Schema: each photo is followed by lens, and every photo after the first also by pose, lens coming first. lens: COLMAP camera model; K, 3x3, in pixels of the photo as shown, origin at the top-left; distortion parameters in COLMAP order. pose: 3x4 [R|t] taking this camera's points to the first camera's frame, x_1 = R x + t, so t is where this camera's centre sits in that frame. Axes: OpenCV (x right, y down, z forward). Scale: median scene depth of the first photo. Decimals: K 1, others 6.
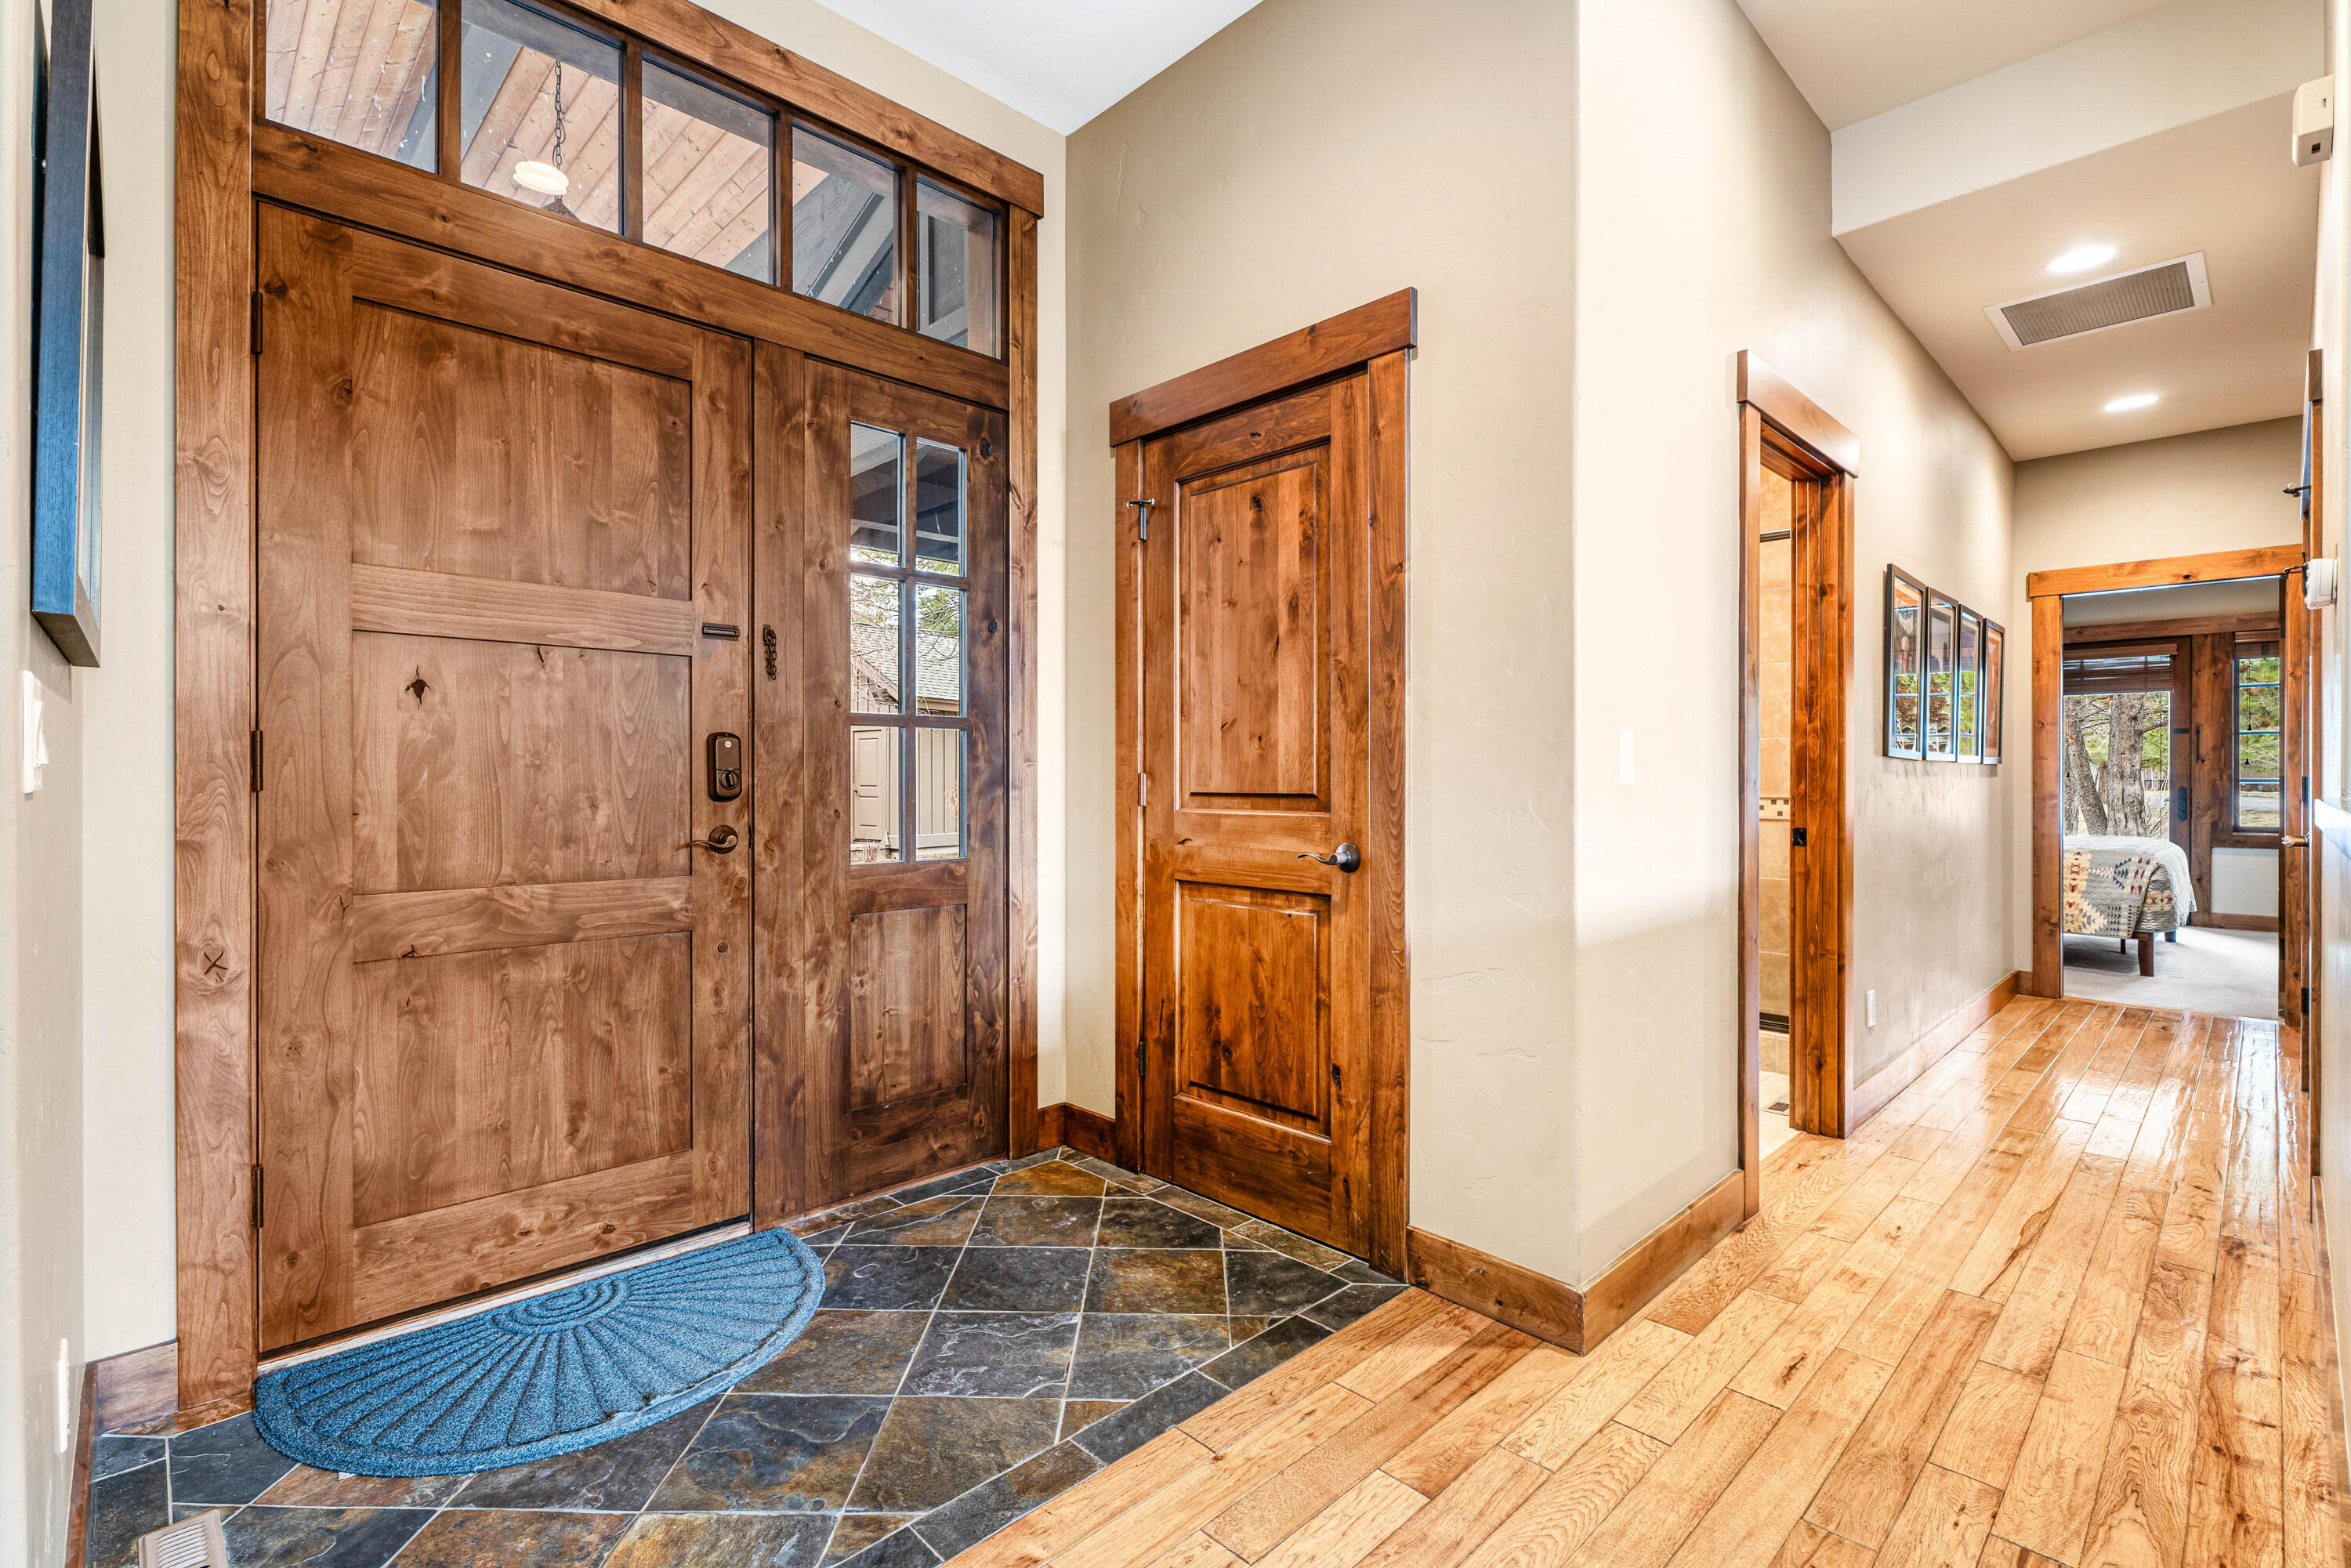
lens RADIAL K [[1071.4, 0, 1166.5], [0, 1071.4, 770.6], [0, 0, 1]] dist [0.002267, -0.000547]
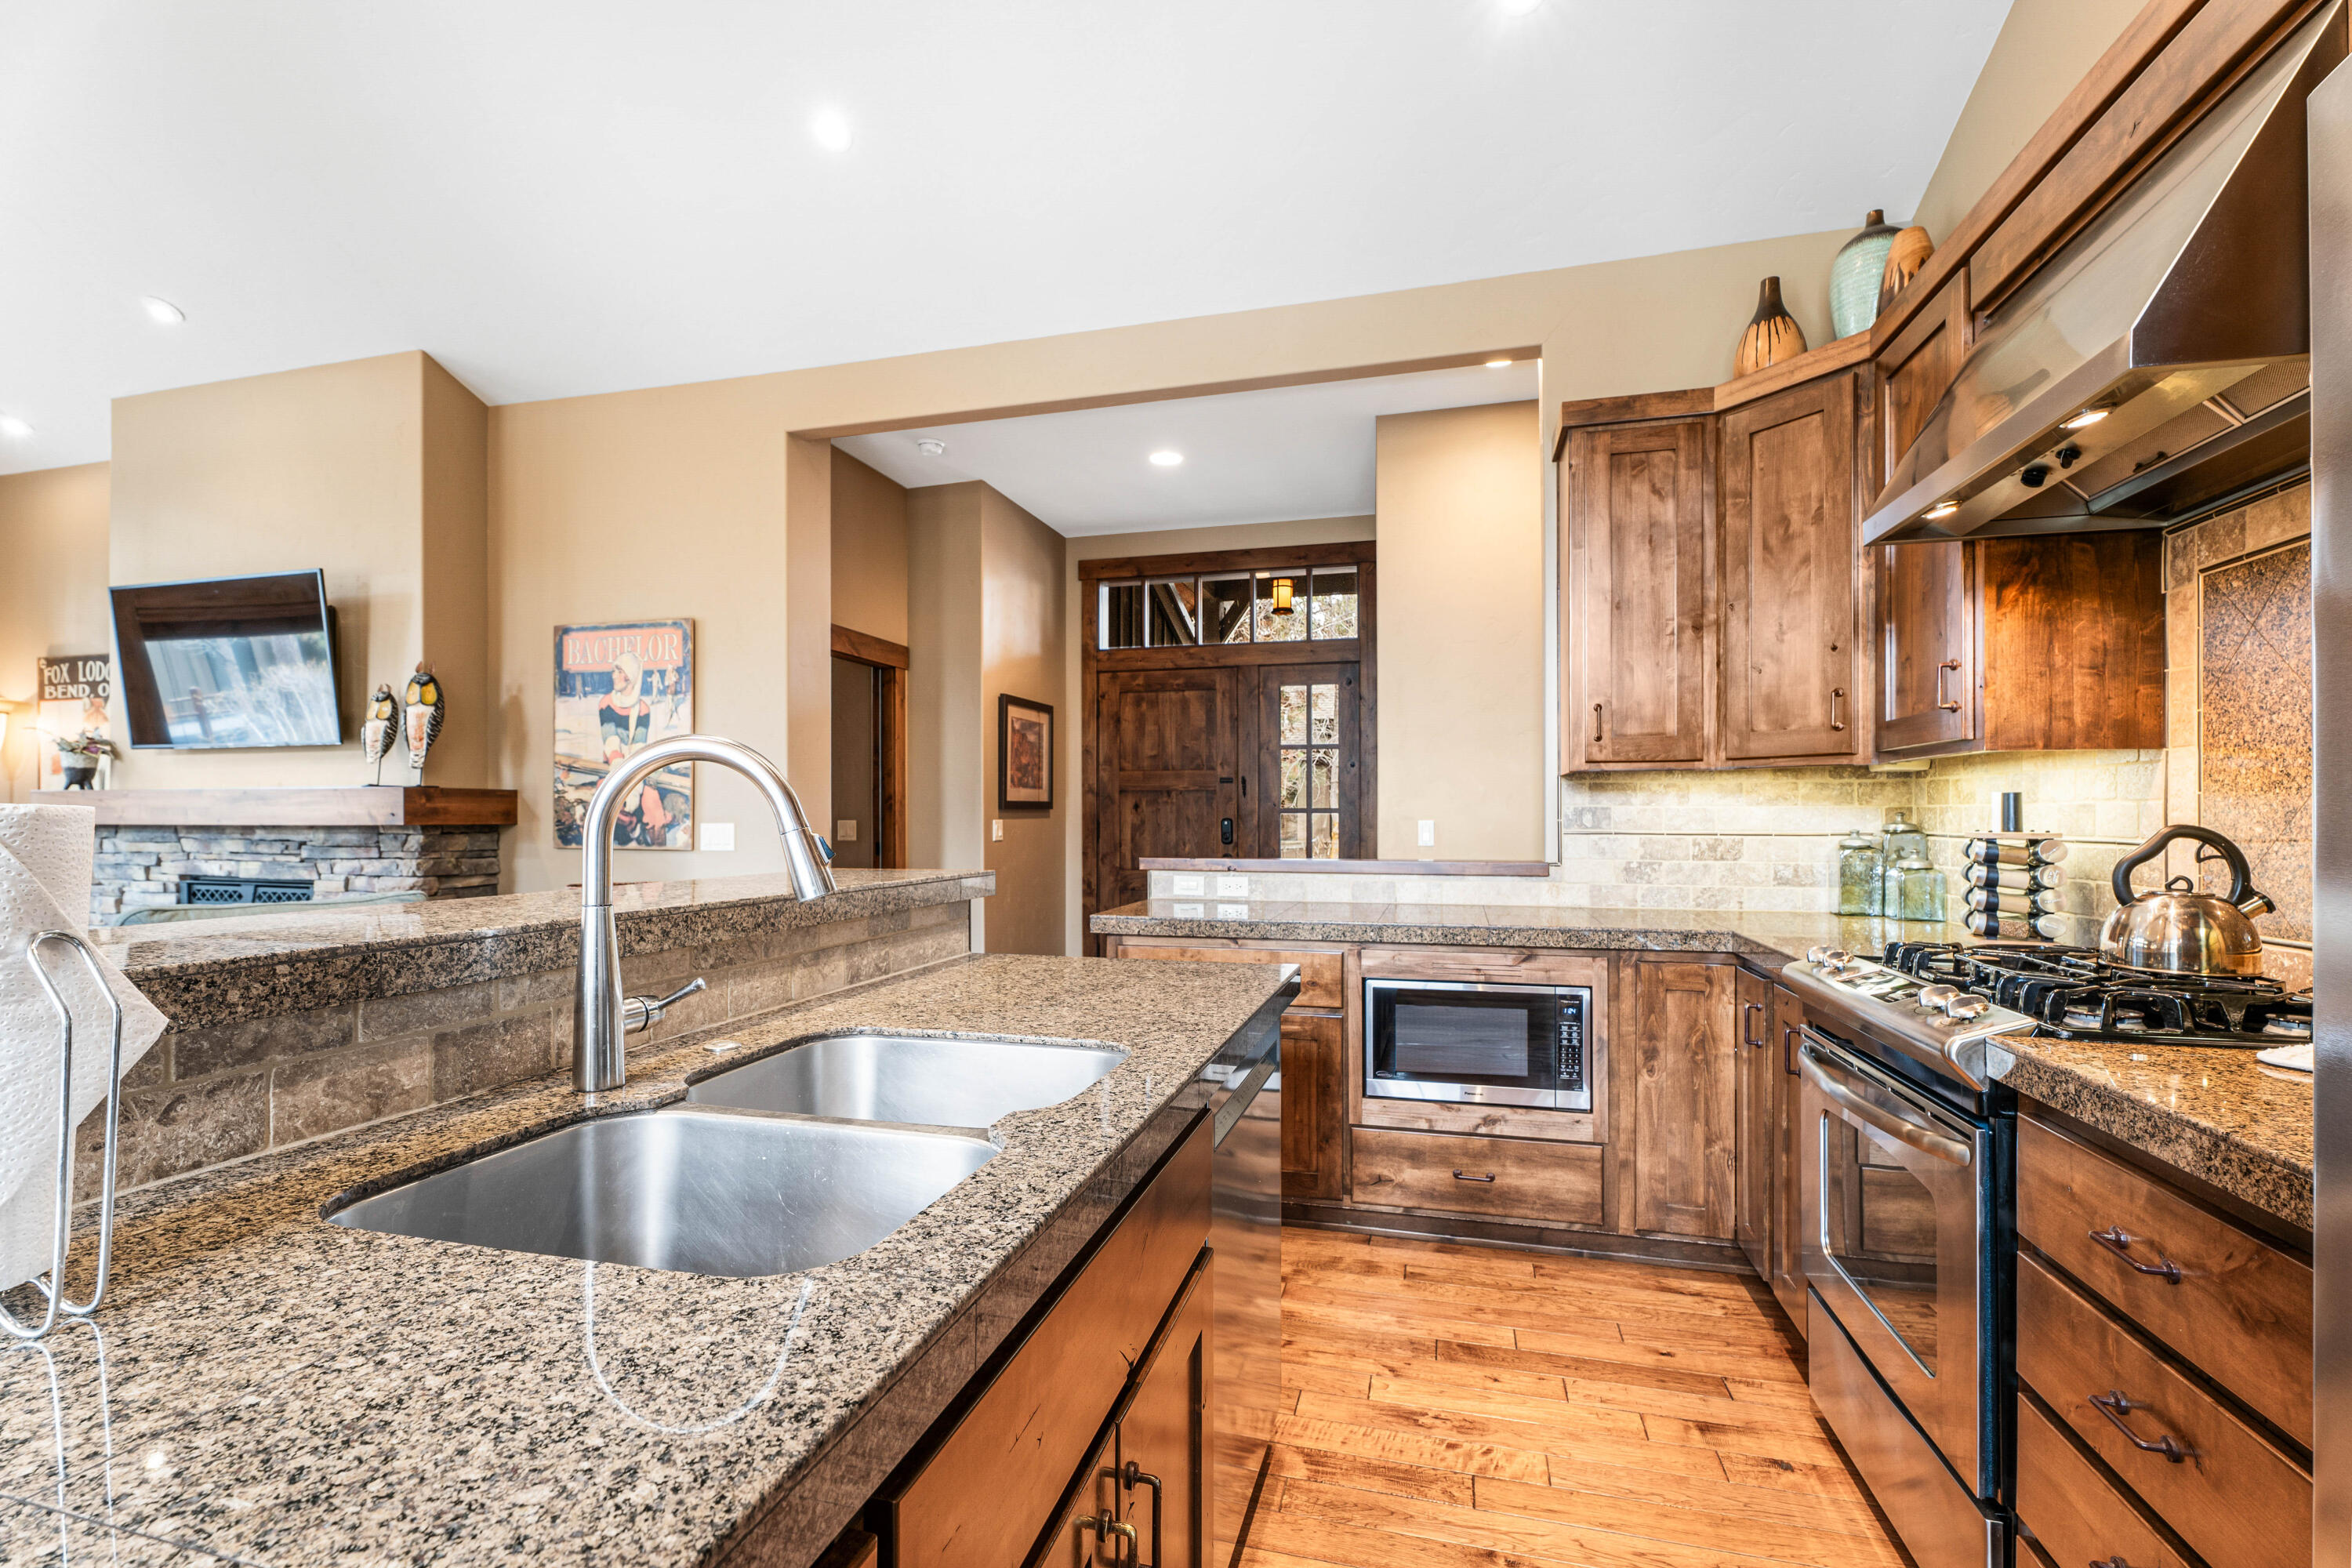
lens RADIAL K [[1071.9, 0, 1171.2], [0, 1071.9, 806.9], [0, 0, 1]] dist [0.002267, -0.000547]
pose [[0.513789, -0.008533, -0.857874, 1.781140], [0.002888, 0.999962, -0.008216, -0.042963], [0.857912, 0.001744, 0.513794, -0.476202]]
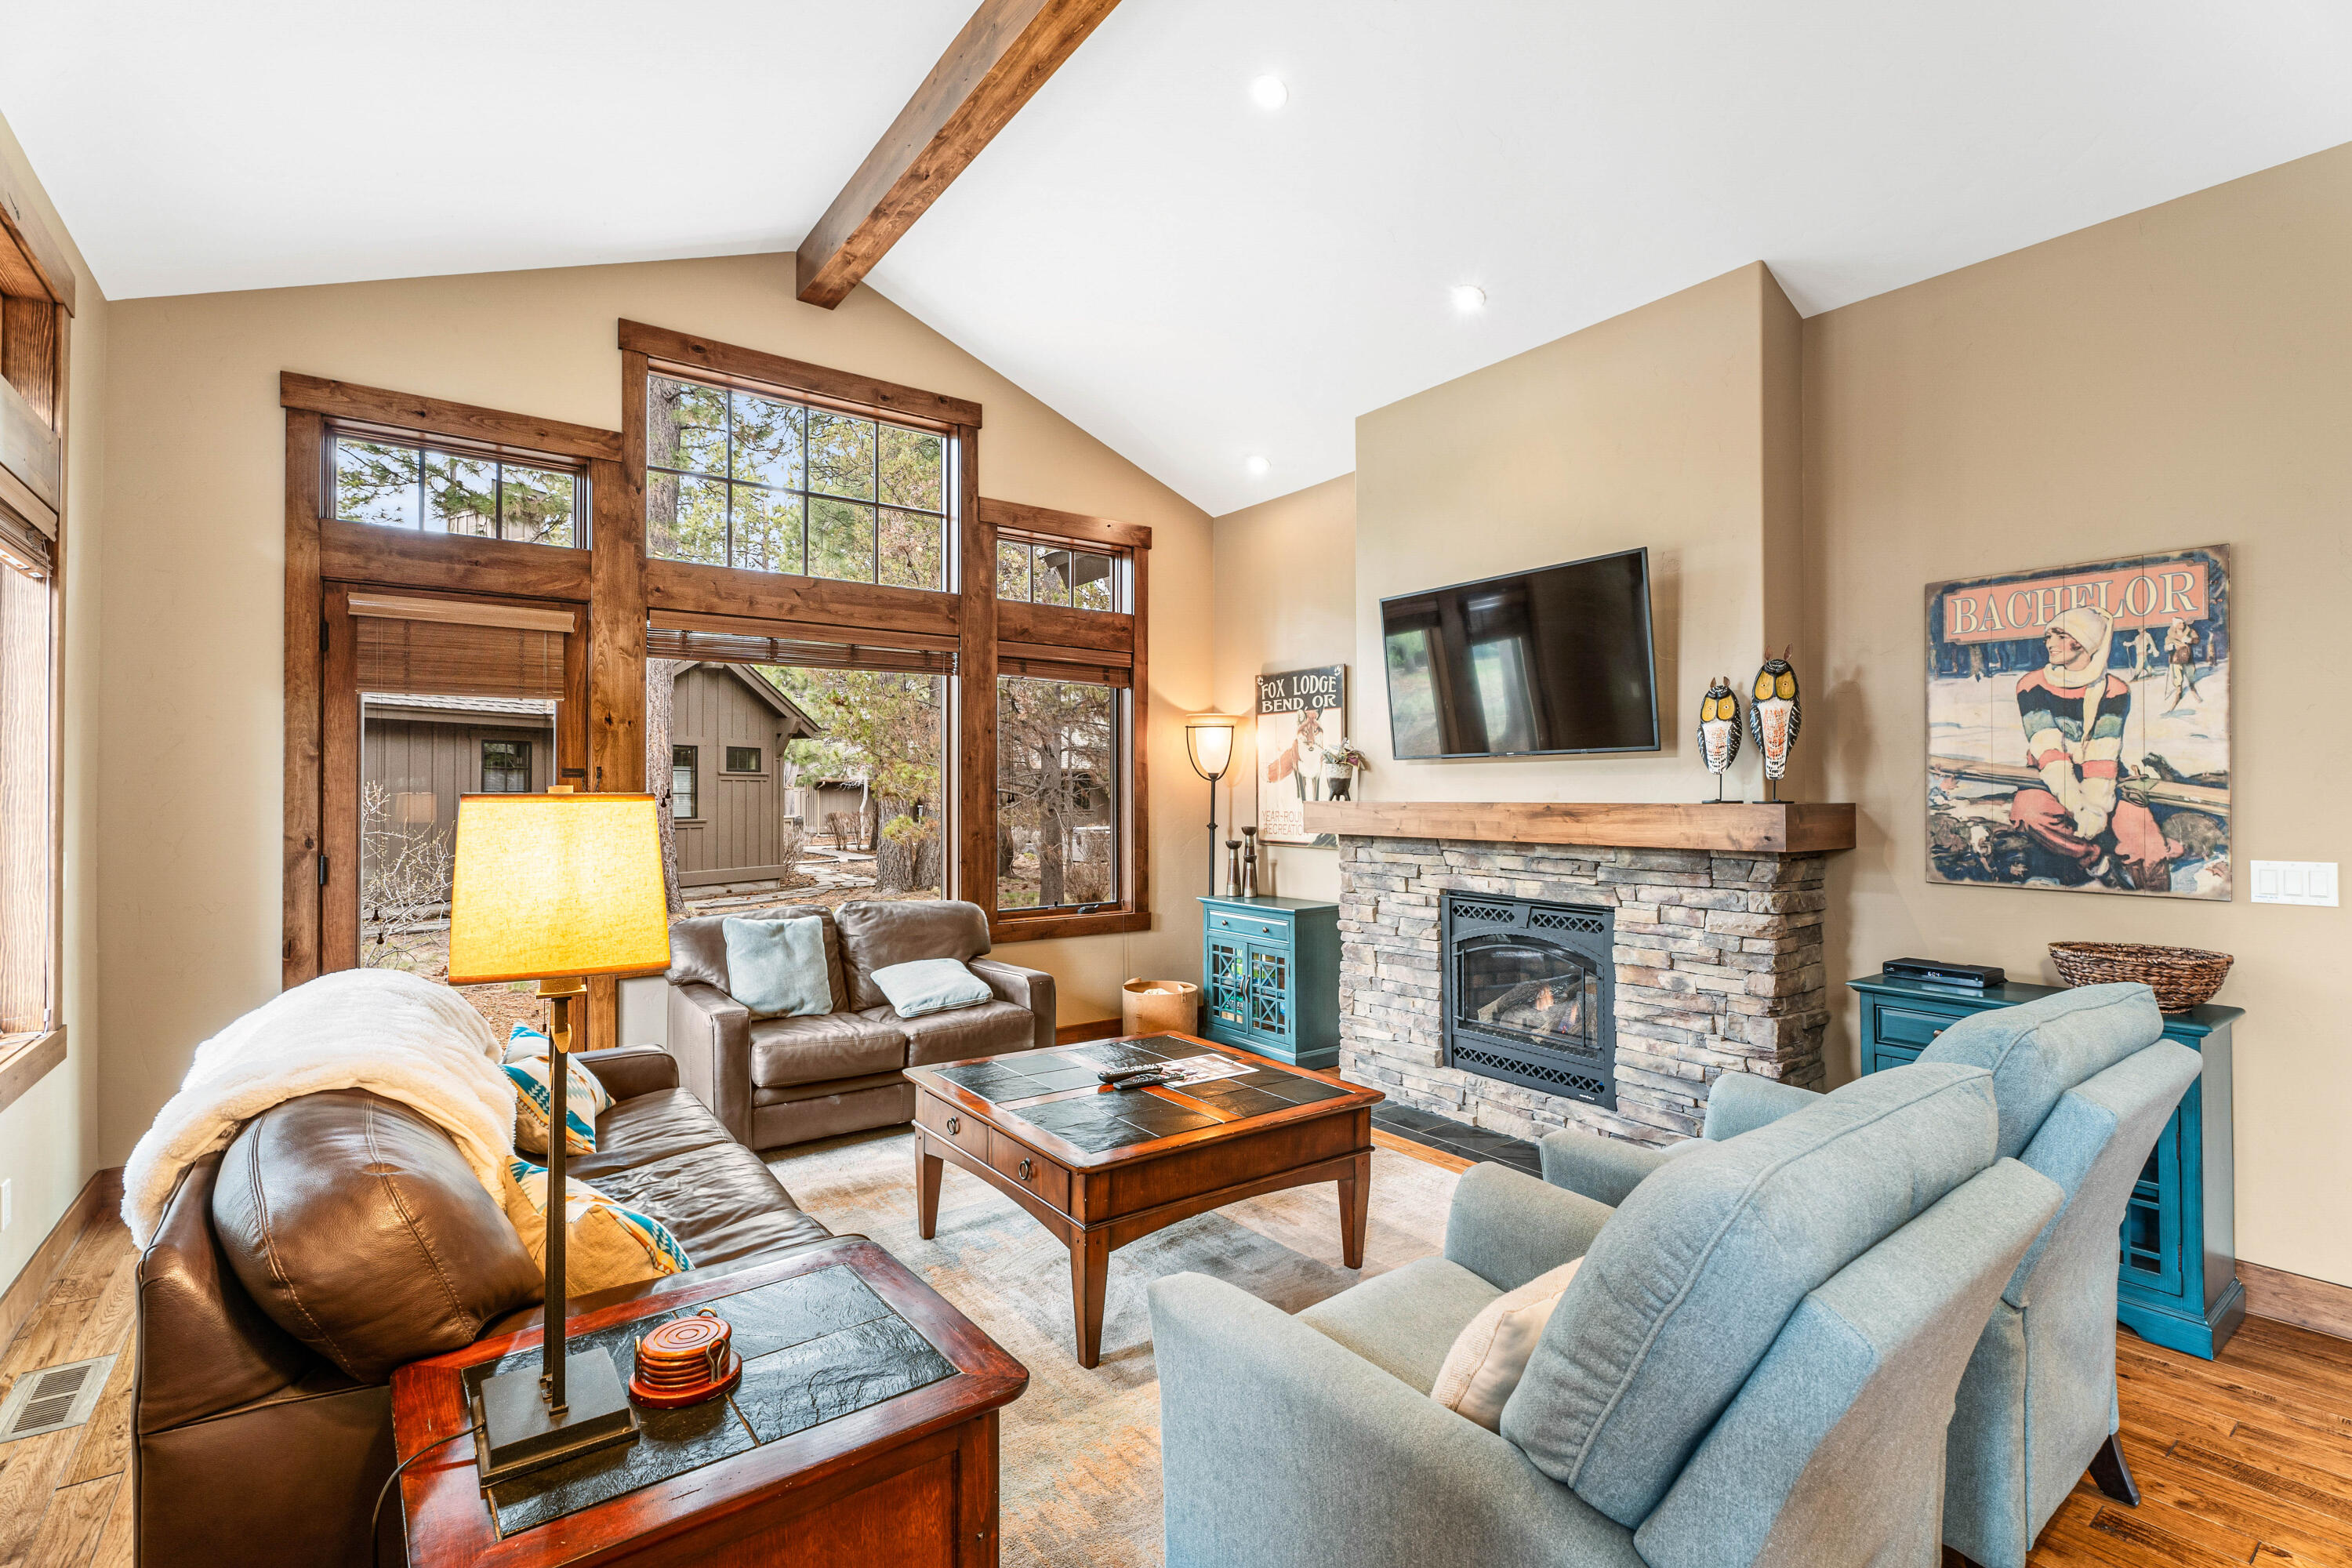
lens RADIAL K [[1071.9, 0, 1168.5], [0, 1071.9, 783.9], [0, 0, 1]] dist [0.002267, -0.000547]
pose [[-0.119796, -0.008554, -0.992762, 1.141336], [0.004009, 0.999951, -0.009100, -0.107251], [0.992790, -0.005070, -0.119756, -1.234727]]
